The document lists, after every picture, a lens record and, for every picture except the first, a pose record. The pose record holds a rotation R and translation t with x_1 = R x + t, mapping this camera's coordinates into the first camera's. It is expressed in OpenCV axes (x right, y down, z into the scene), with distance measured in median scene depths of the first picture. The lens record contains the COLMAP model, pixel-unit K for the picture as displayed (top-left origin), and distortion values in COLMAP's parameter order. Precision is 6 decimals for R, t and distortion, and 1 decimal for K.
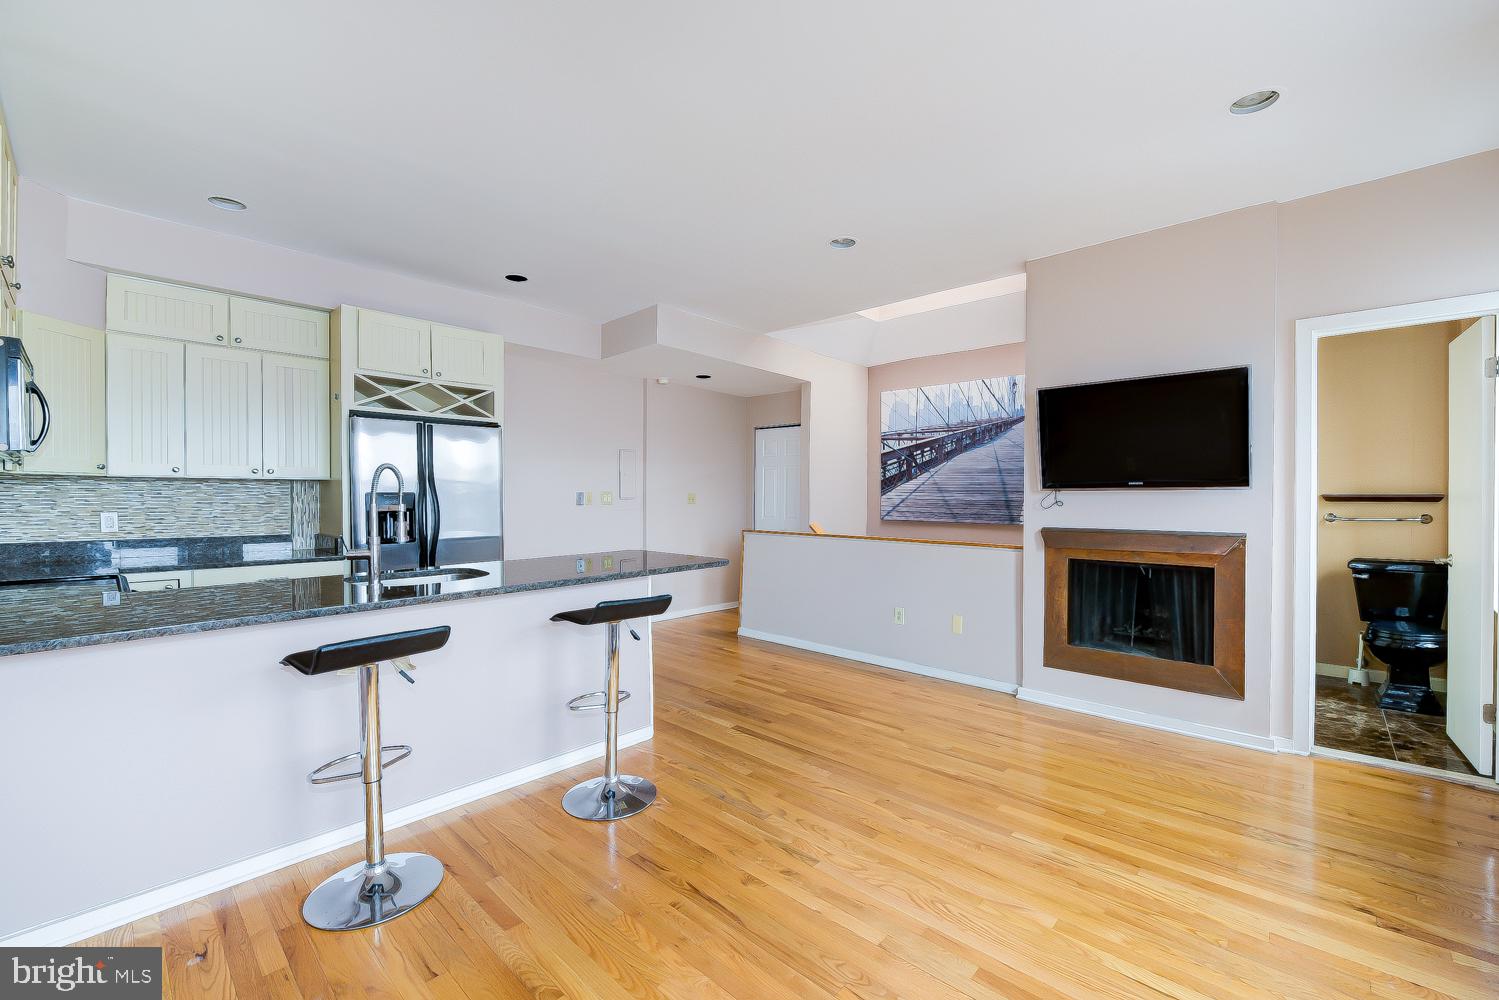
lens RADIAL K [[628.4, 0, 772.2], [0, 628.4, 508.0], [0, 0, 1]] dist [-0.009163, -0.001284]
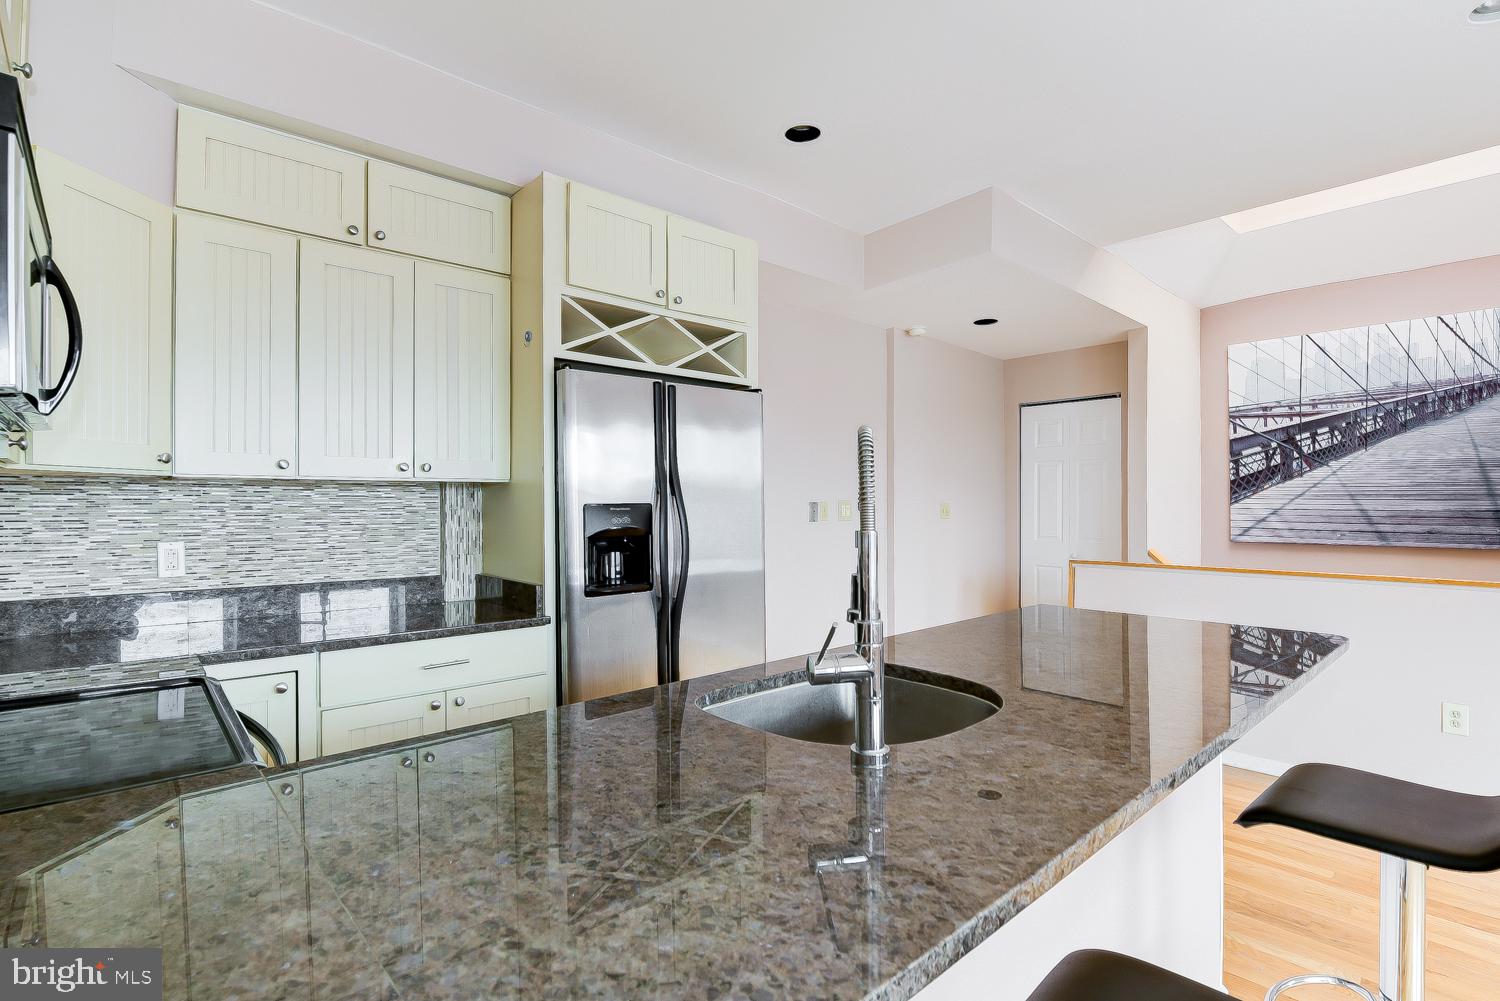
lens RADIAL K [[738.5, 0, 758.3], [0, 738.5, 509.0], [0, 0, 1]] dist [-0.022013, 0.000769]
pose [[0.994292, -0.006020, -0.106525, -0.389437], [0.004404, 0.999872, -0.015400, -0.008481], [0.106604, 0.014843, 0.994191, 0.332345]]
